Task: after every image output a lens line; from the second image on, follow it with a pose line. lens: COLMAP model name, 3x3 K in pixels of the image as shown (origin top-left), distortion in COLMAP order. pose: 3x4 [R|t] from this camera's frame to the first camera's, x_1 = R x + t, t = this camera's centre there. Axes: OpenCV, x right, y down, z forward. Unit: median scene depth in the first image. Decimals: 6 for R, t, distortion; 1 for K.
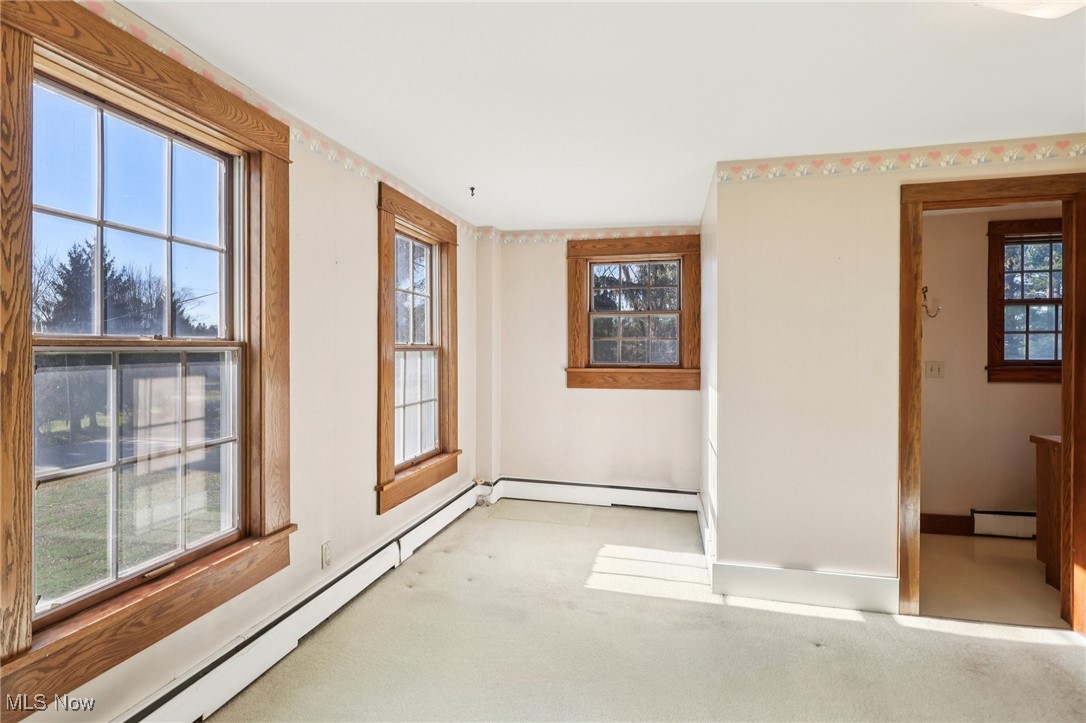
lens RADIAL K [[541.9, 0, 538.6], [0, 541.9, 355.7], [0, 0, 1]] dist [0.006096, 0.000448]
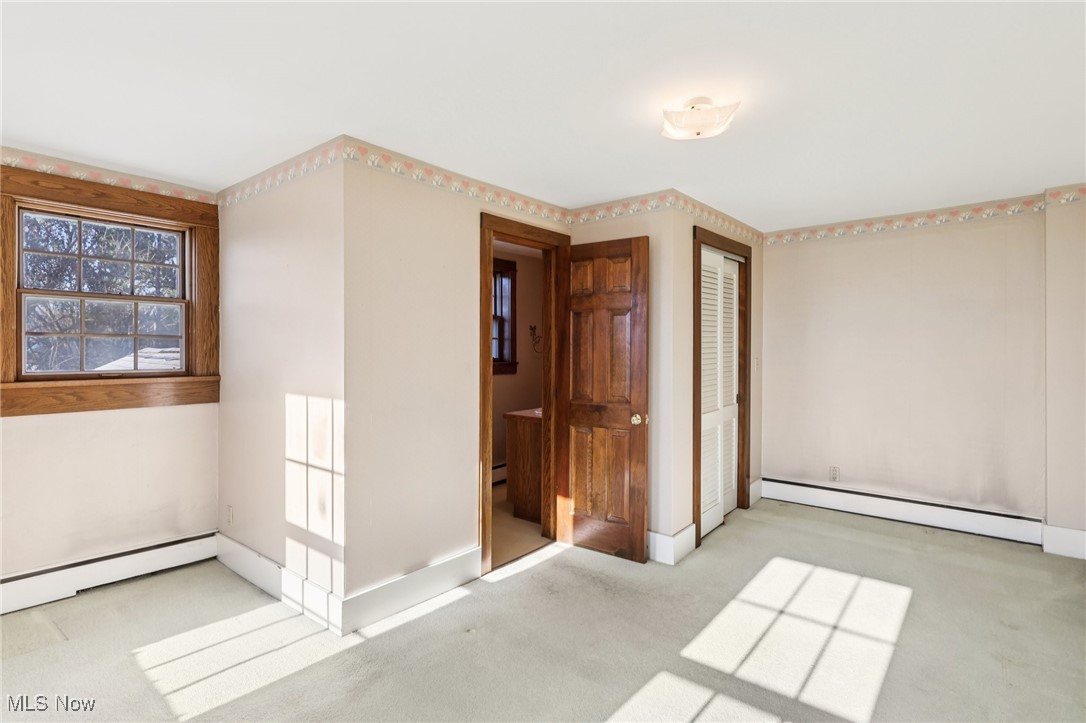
lens RADIAL K [[543.8, 0, 541.8], [0, 543.8, 354.2], [0, 0, 1]] dist [0.003068, 0.000241]
pose [[0.436077, -0.006619, 0.899885, -0.299584], [0.008962, 0.999955, 0.003013, -0.006748], [-0.899865, 0.006751, 0.436117, 0.323072]]
